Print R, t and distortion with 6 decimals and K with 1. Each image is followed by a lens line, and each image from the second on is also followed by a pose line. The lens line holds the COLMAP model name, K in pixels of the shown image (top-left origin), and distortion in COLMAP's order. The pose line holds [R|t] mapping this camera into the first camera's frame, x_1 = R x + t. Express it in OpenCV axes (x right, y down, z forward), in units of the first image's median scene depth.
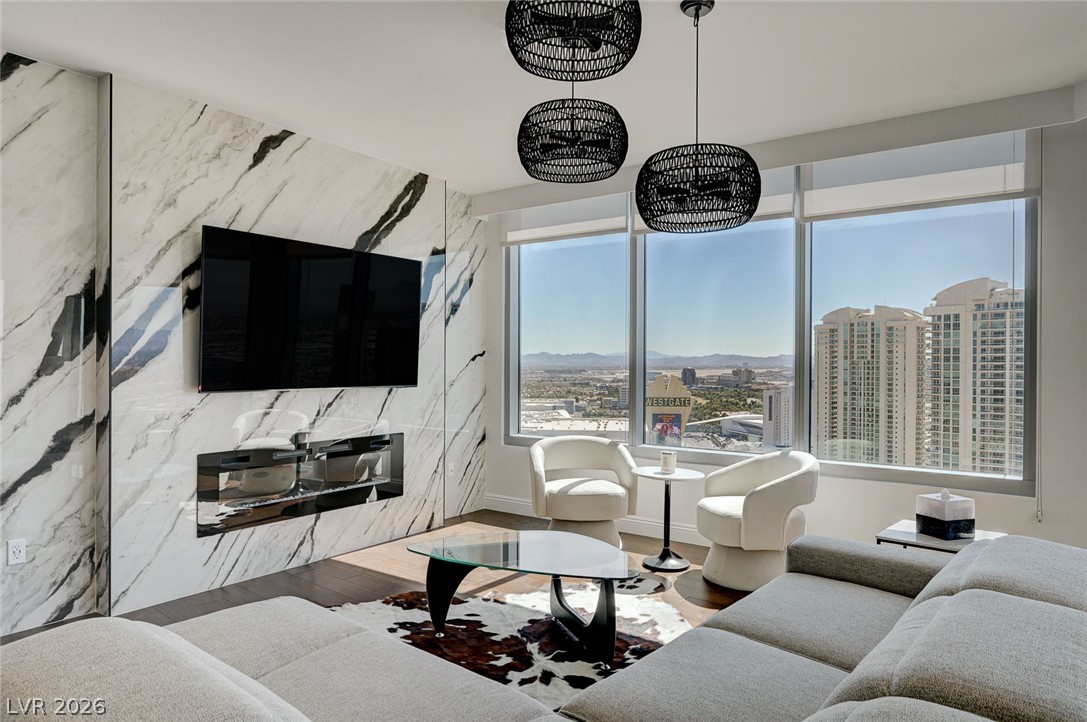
lens RADIAL K [[665.7, 0, 543.3], [0, 665.7, 378.1], [0, 0, 1]] dist [-0.008842, 0.002803]
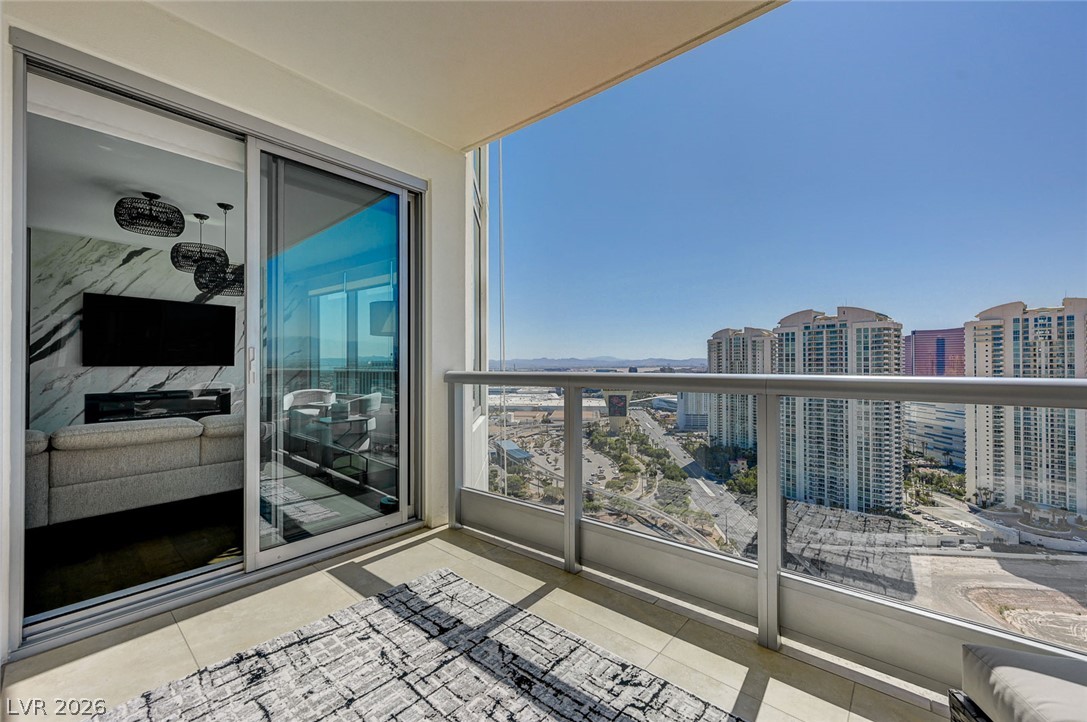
lens RADIAL K [[418.3, 0, 548.8], [0, 418.3, 360.7], [0, 0, 1]] dist [-0.000633, 0.000061]
pose [[0.999955, -0.005223, 0.007914, 0.976470], [0.005468, 0.999497, -0.031243, 0.051248], [-0.007747, 0.031285, 0.999480, -0.392891]]
